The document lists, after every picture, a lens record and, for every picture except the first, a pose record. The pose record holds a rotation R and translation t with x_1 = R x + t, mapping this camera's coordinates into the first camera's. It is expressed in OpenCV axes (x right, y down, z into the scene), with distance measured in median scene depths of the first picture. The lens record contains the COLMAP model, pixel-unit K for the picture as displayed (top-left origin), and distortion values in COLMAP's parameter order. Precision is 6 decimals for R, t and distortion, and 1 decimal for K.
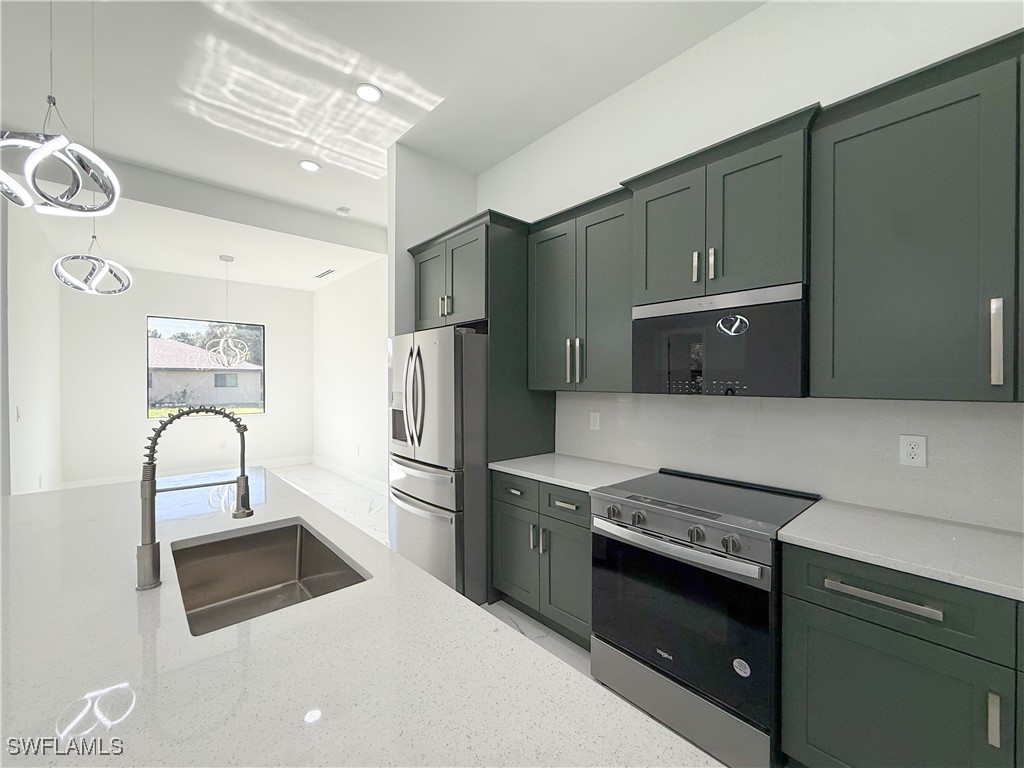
lens RADIAL K [[414.1, 0, 521.5], [0, 414.1, 386.1], [0, 0, 1]] dist [0.002915, 0.000565]
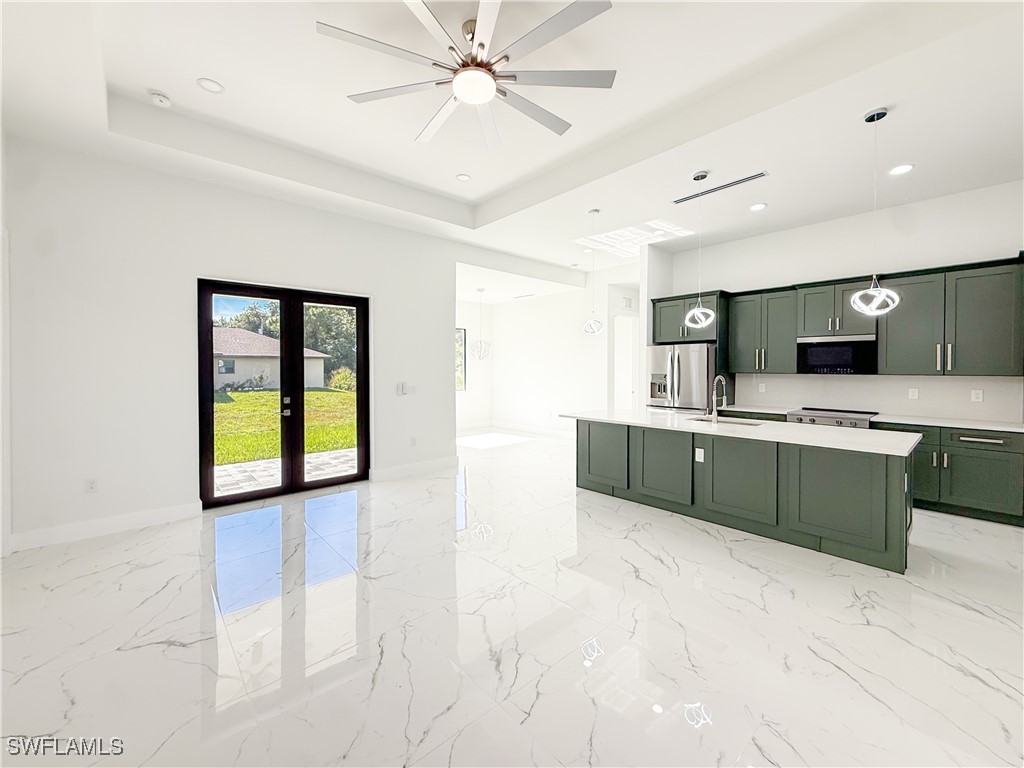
lens RADIAL K [[414.1, 0, 530.5], [0, 414.1, 376.7], [0, 0, 1]] dist [0.002915, 0.000565]
pose [[0.999984, -0.002487, 0.005007, -1.104002], [0.002420, 0.999908, 0.013361, -0.001206], [-0.005040, -0.013349, 0.999898, -1.191476]]
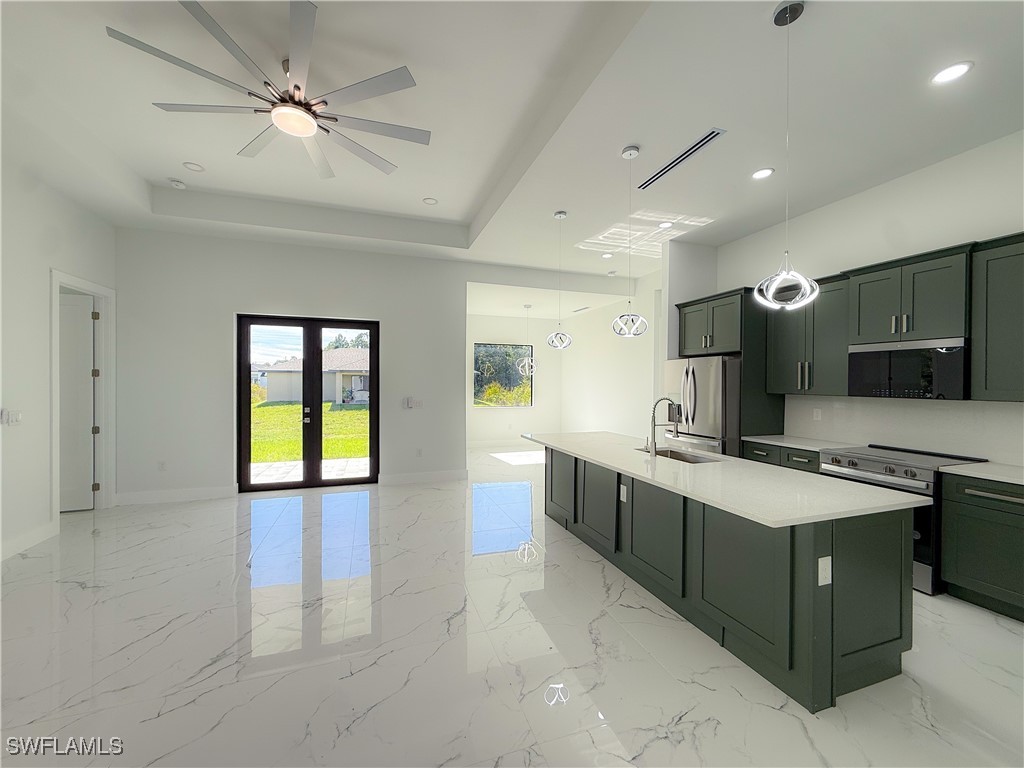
lens RADIAL K [[414.1, 0, 519.0], [0, 414.1, 387.1], [0, 0, 1]] dist [0.002915, 0.000565]
pose [[0.920600, 0.008720, -0.390410, -0.266658], [-0.008862, 0.999960, 0.001437, -0.009136], [0.390406, 0.002136, 0.920640, -0.937783]]
